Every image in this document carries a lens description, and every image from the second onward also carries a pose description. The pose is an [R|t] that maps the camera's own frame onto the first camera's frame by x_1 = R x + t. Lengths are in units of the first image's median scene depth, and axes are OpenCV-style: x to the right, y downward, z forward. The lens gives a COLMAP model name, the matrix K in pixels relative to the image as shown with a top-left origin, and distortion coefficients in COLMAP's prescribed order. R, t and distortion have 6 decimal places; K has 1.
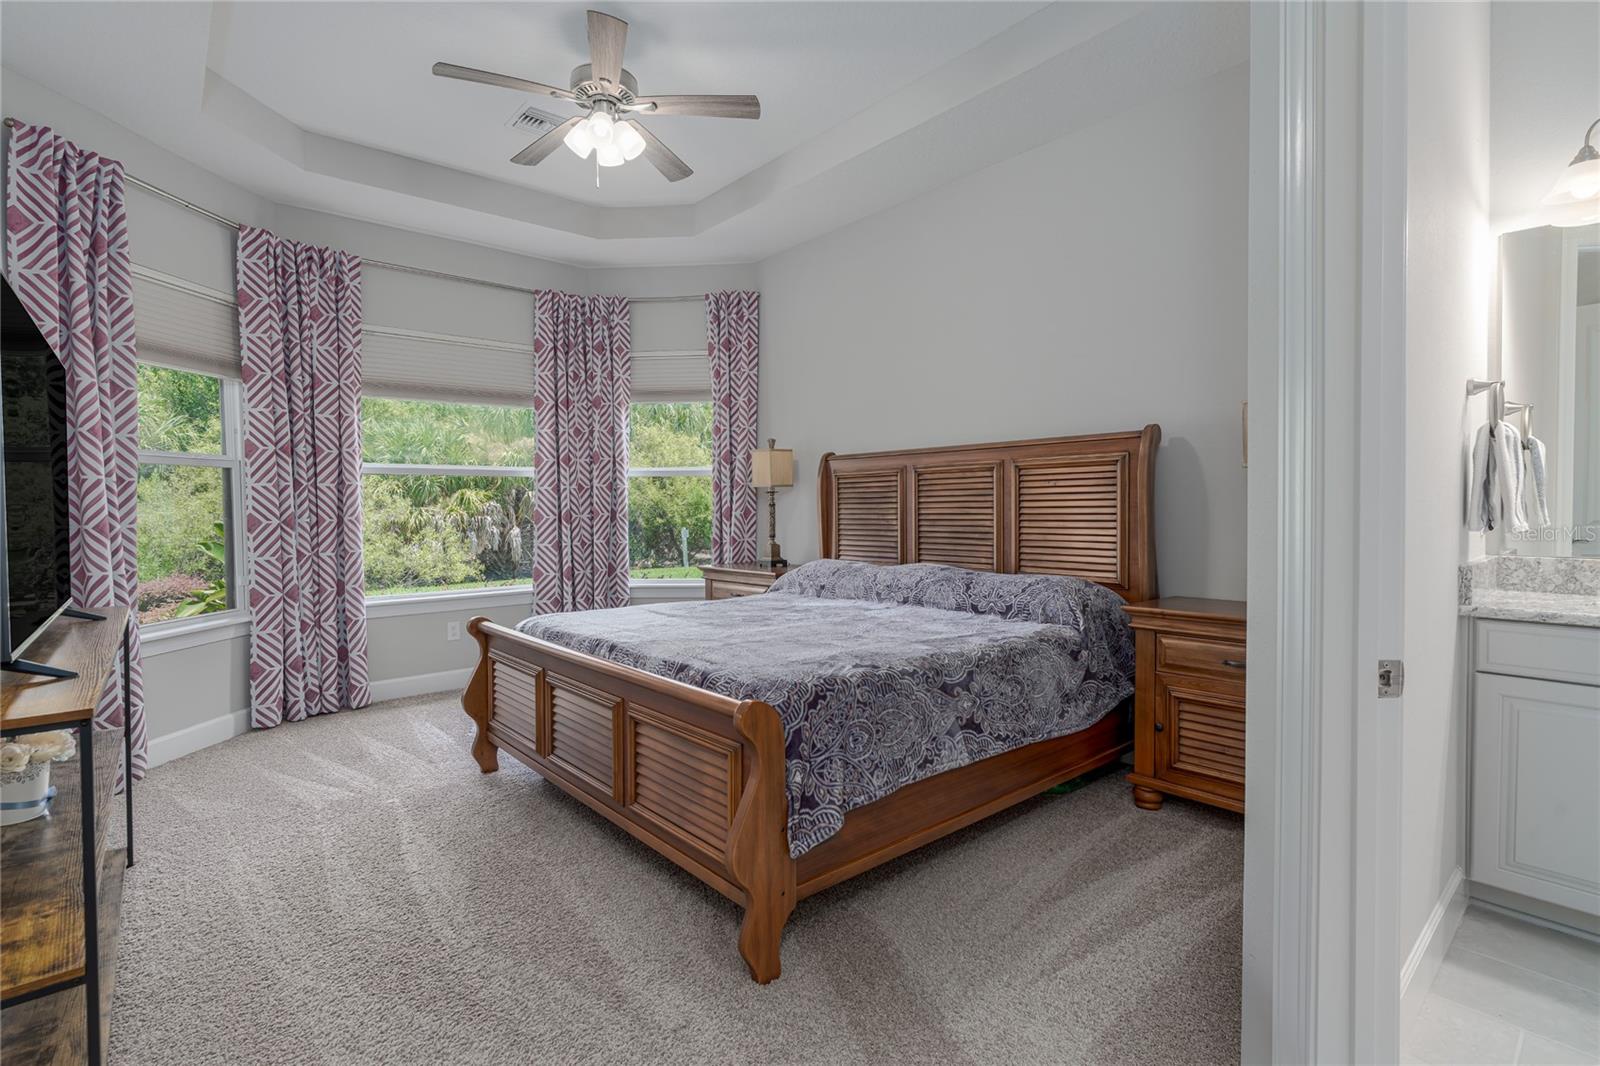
lens RADIAL K [[748.1, 0, 798.1], [0, 748.1, 528.6], [0, 0, 1]] dist [-0.005292, 0.001872]
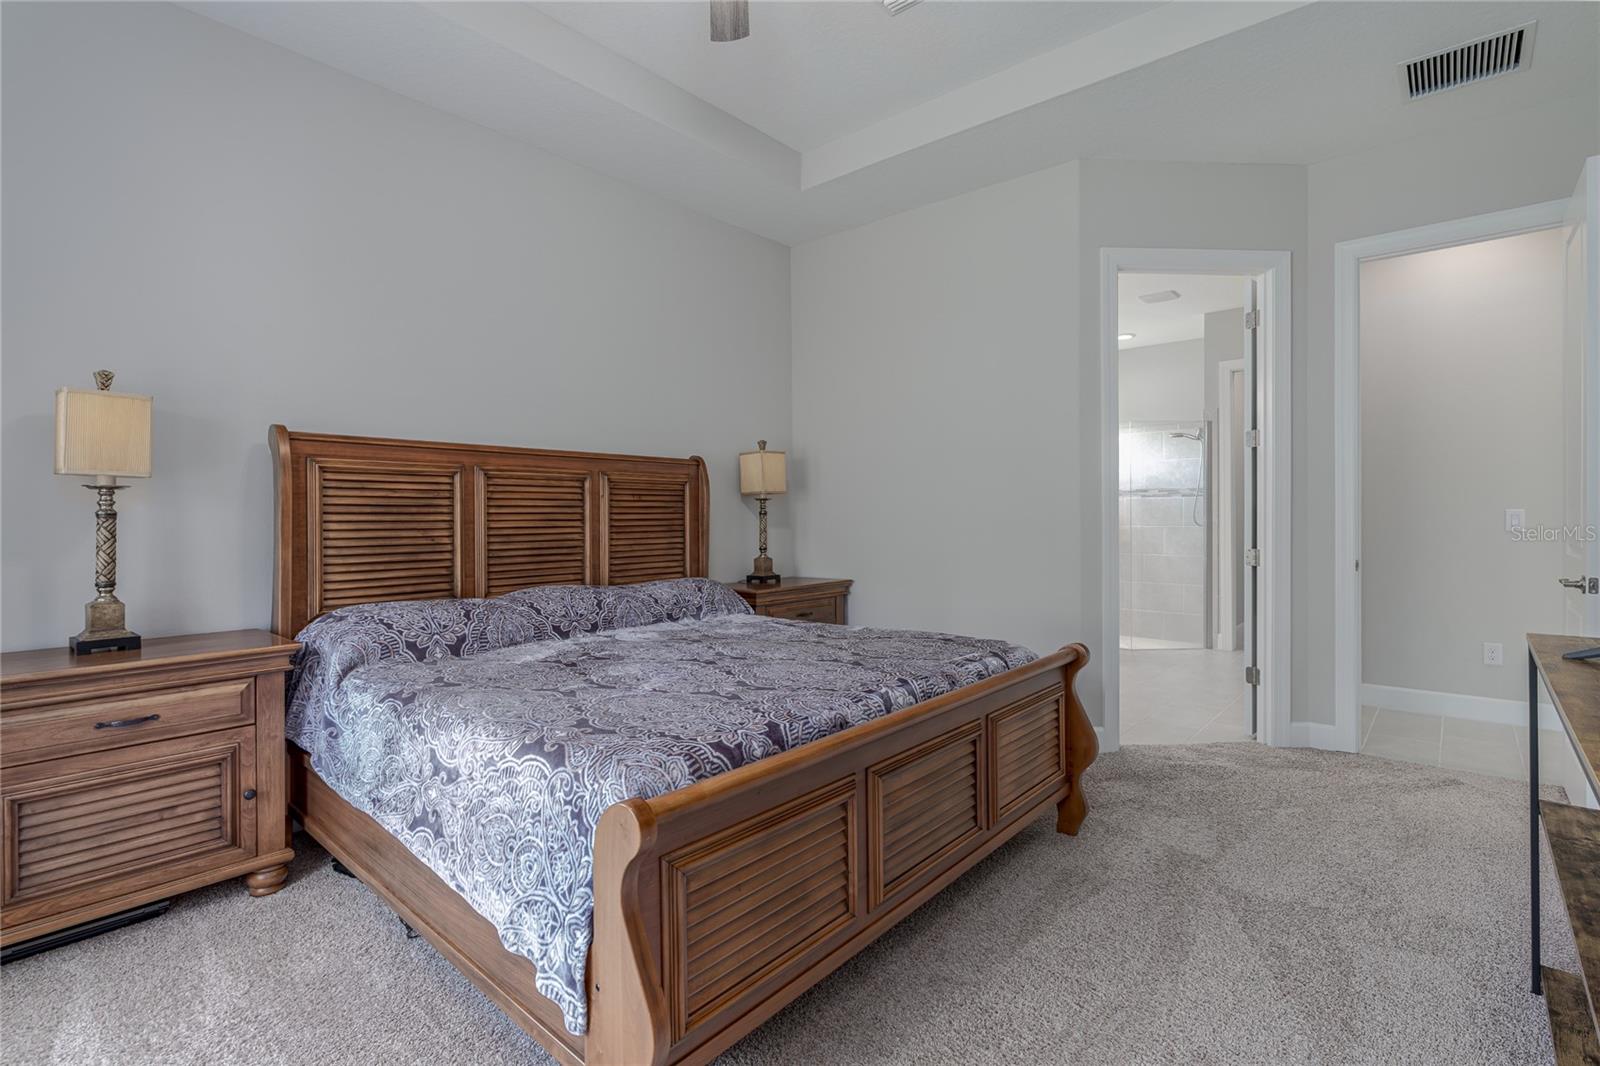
lens RADIAL K [[748.1, 0, 794.8], [0, 748.1, 521.6], [0, 0, 1]] dist [-0.005292, 0.001872]
pose [[-0.133545, 0.000865, 0.991042, -0.717513], [0.034726, 0.999390, 0.003807, -0.020006], [-0.990434, 0.034923, -0.133494, 0.853344]]
